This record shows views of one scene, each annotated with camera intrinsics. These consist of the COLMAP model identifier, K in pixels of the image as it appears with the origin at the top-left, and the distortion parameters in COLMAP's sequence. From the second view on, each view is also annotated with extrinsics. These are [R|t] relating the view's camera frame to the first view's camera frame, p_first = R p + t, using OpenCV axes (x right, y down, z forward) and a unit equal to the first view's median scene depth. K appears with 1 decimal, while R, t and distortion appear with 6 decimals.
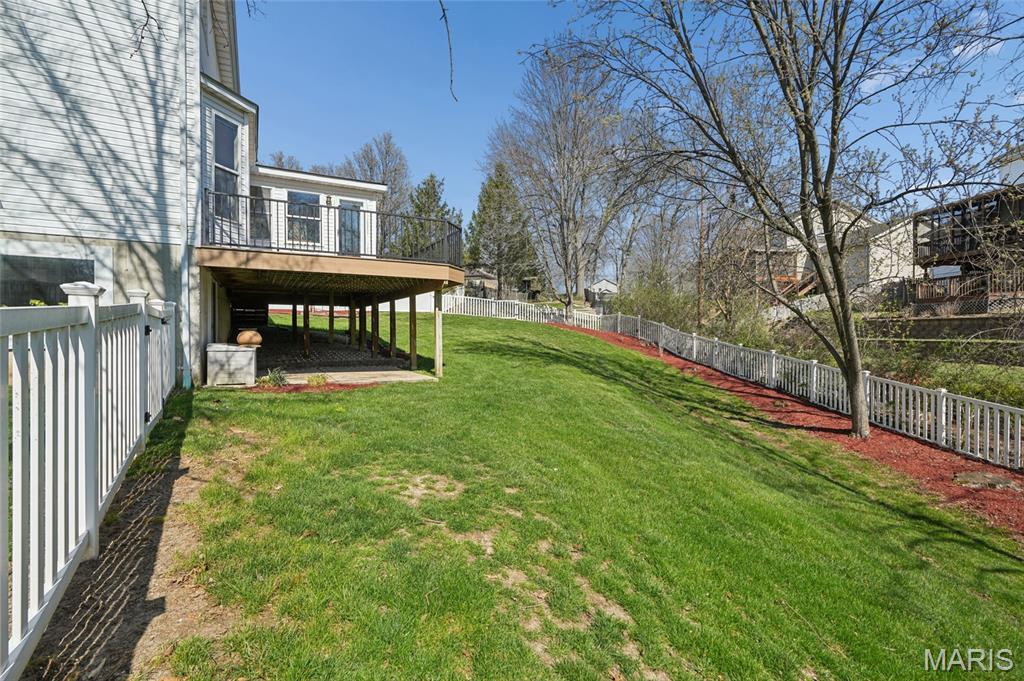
lens RADIAL K [[466.8, 0, 512.9], [0, 466.8, 336.8], [0, 0, 1]] dist [-0.003171, -0.000095]
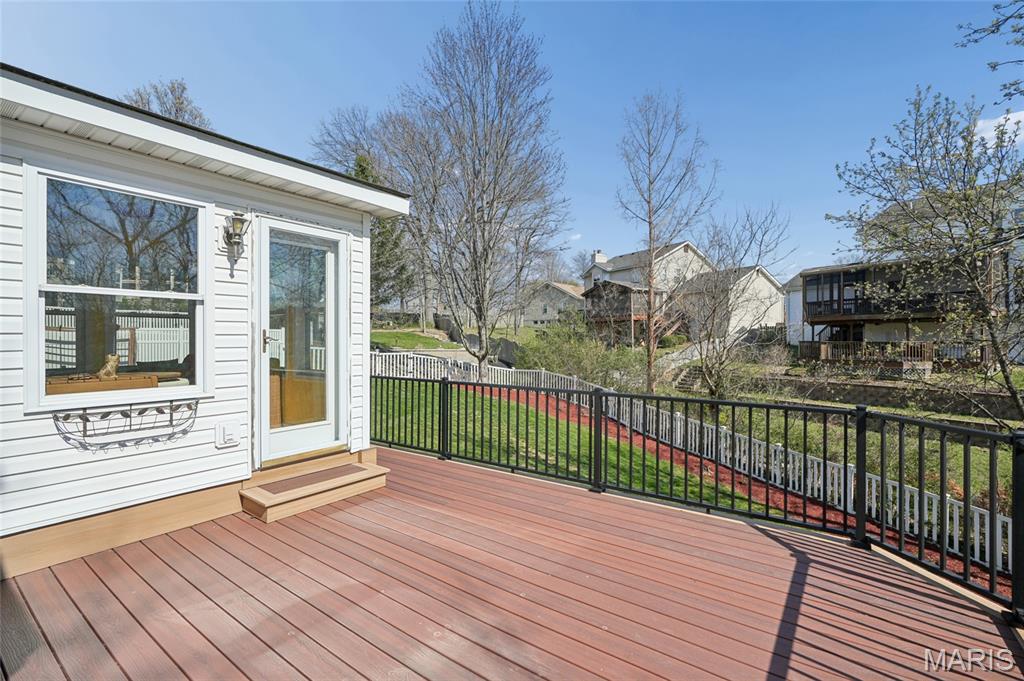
lens RADIAL K [[466.8, 0, 510.1], [0, 466.8, 341.0], [0, 0, 1]] dist [-0.003171, -0.000095]
pose [[0.910371, 0.001357, 0.413790, -0.344077], [-0.000255, 0.999996, -0.002719, -0.214422], [-0.413792, 0.002370, 0.910368, 0.642378]]
